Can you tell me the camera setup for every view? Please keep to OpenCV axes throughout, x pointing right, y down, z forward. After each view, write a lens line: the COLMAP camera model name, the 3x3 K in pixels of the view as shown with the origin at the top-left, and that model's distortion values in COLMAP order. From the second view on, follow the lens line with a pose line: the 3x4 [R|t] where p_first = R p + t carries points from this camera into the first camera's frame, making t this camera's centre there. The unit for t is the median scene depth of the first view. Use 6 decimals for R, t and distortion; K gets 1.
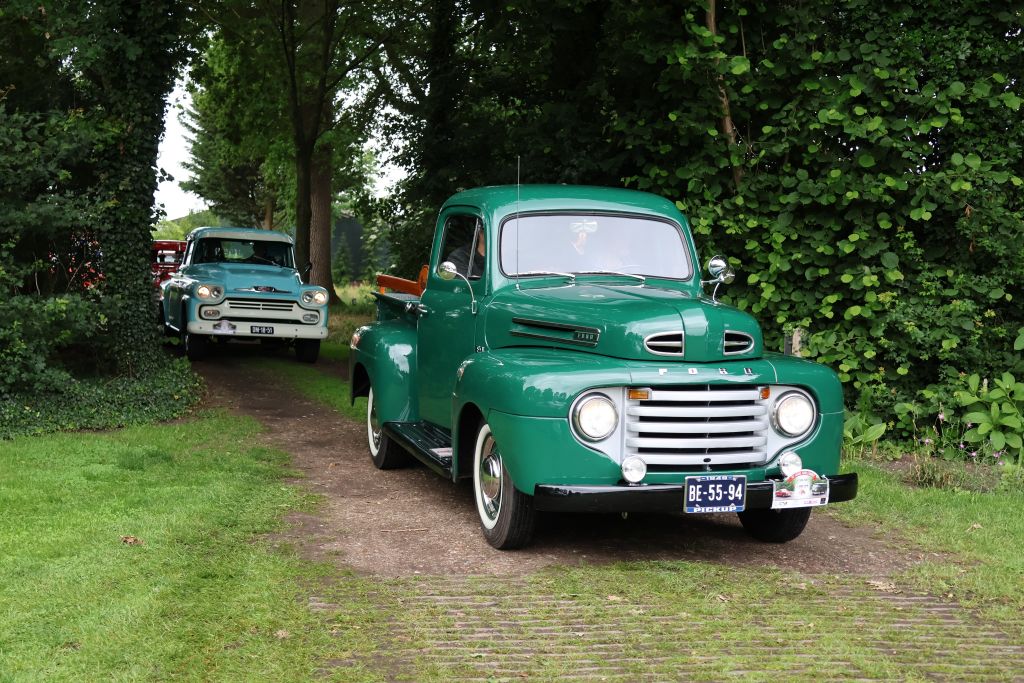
lens RADIAL K [[1425.5, 0, 514.9], [0, 1425.5, 347.2], [0, 0, 1]] dist [0.044076, 0.556498]
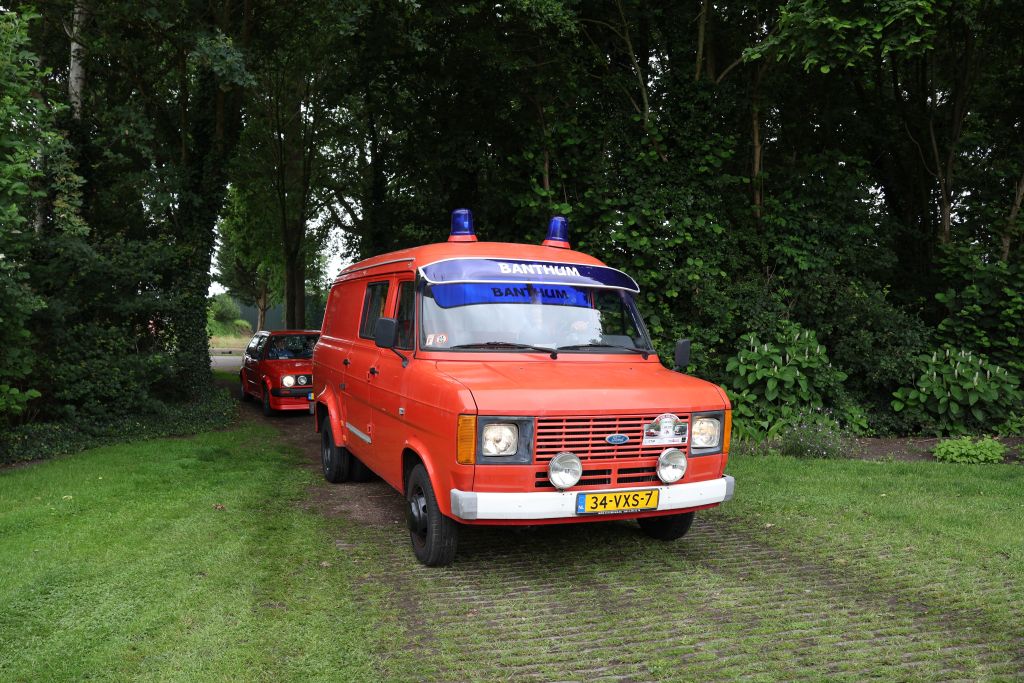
lens RADIAL K [[876.4, 0, 513.4], [0, 876.4, 332.5], [0, 0, 1]] dist [-0.154739, 0.109185]
pose [[0.992978, -0.023010, 0.116043, -0.026789], [0.028078, 0.998713, -0.042230, -0.007667], [-0.114922, 0.045192, 0.992346, -0.006062]]
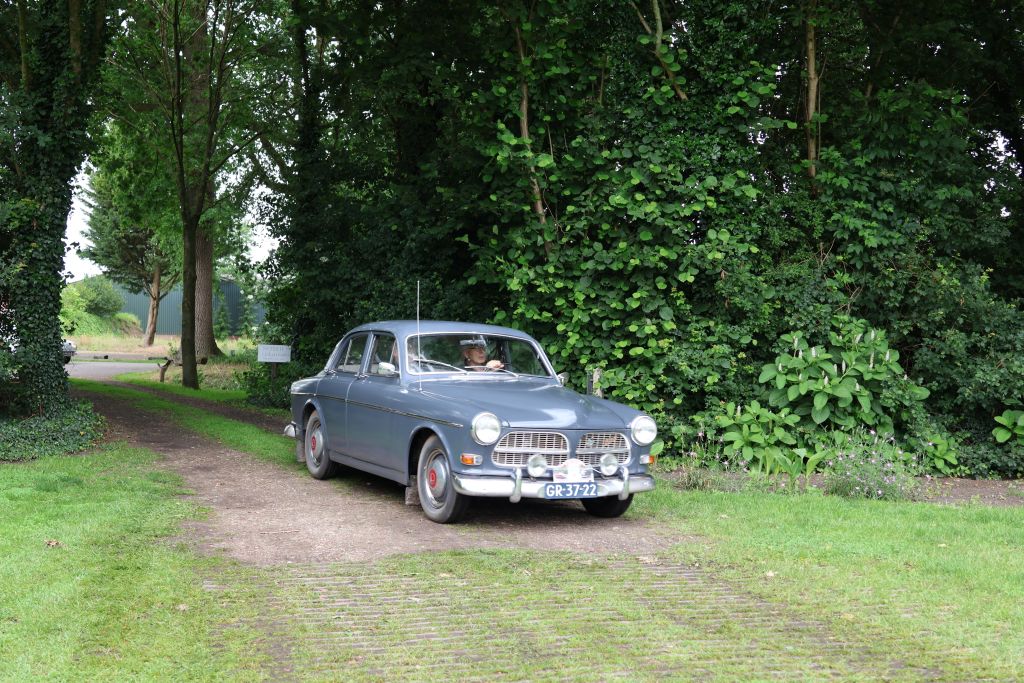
lens RADIAL K [[1227.0, 0, 515.2], [0, 1227.0, 339.7], [0, 0, 1]] dist [-0.014624, 0.328636]
pose [[0.993376, -0.009393, 0.114523, 0.004235], [0.014139, 0.999071, -0.040702, 0.004732], [-0.114034, 0.042051, 0.992587, -0.063649]]
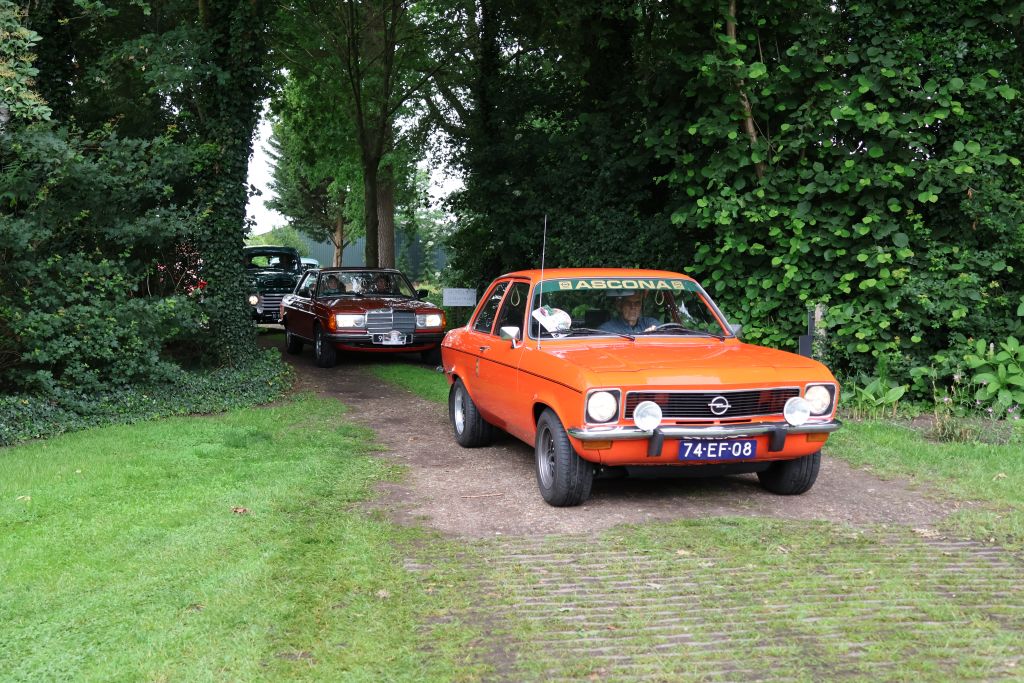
lens RADIAL K [[1224.0, 0, 506.8], [0, 1224.0, 340.4], [0, 0, 1]] dist [-0.017756, 0.331950]
pose [[0.998764, -0.033880, -0.036373, -0.013240], [0.034025, 0.999415, 0.003388, 0.003814], [0.036236, -0.004622, 0.999333, 0.035794]]
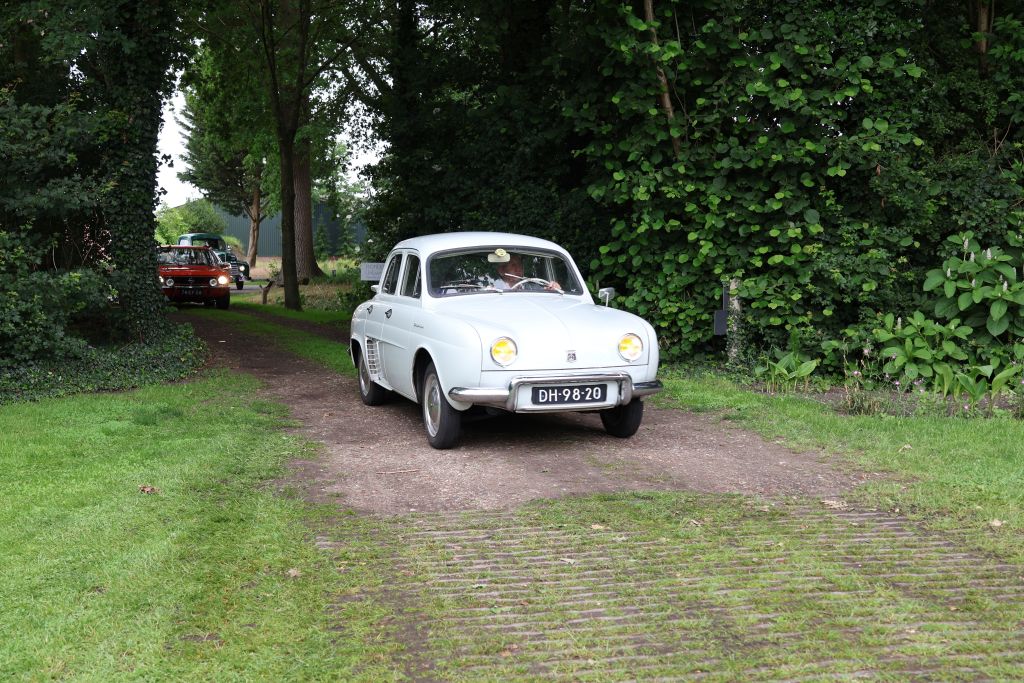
lens RADIAL K [[1224.0, 0, 506.8], [0, 1224.0, 340.4], [0, 0, 1]] dist [-0.017756, 0.331950]
pose [[0.998998, -0.034946, 0.027958, -0.010780], [0.034213, 0.999070, 0.026259, 0.003964], [-0.028849, -0.025276, 0.999264, 0.040773]]
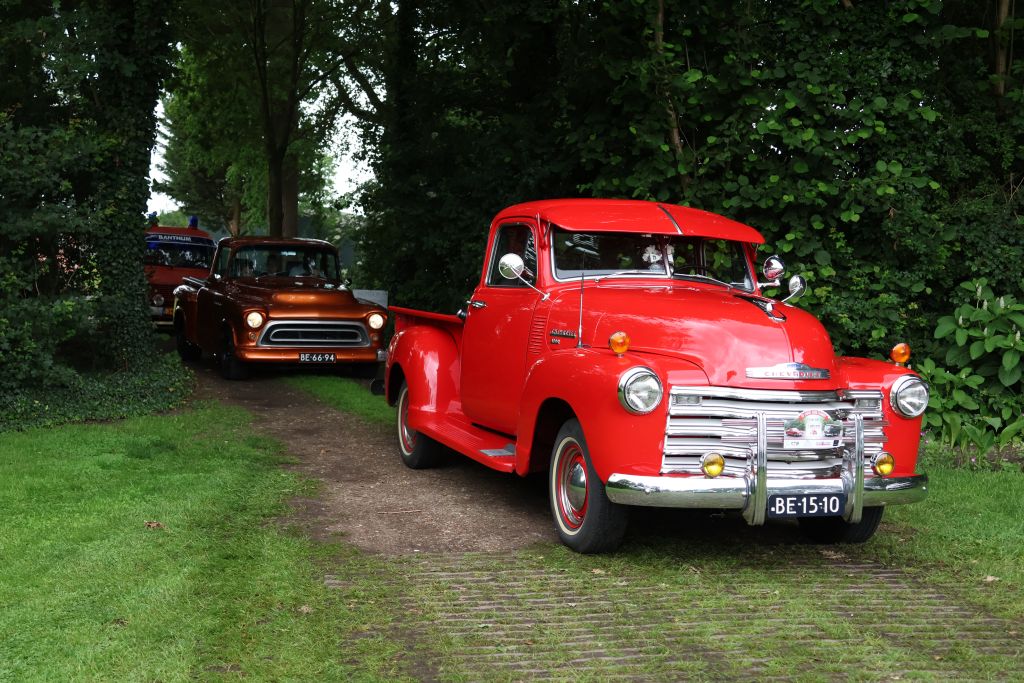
lens RADIAL K [[1322.4, 0, 506.2], [0, 1322.4, 340.5], [0, 0, 1]] dist [0.019537, 0.391903]
pose [[0.999358, -0.011371, 0.033982, -0.018749], [0.011201, 0.999924, 0.005187, -0.005368], [-0.034038, -0.004803, 0.999409, -0.013811]]
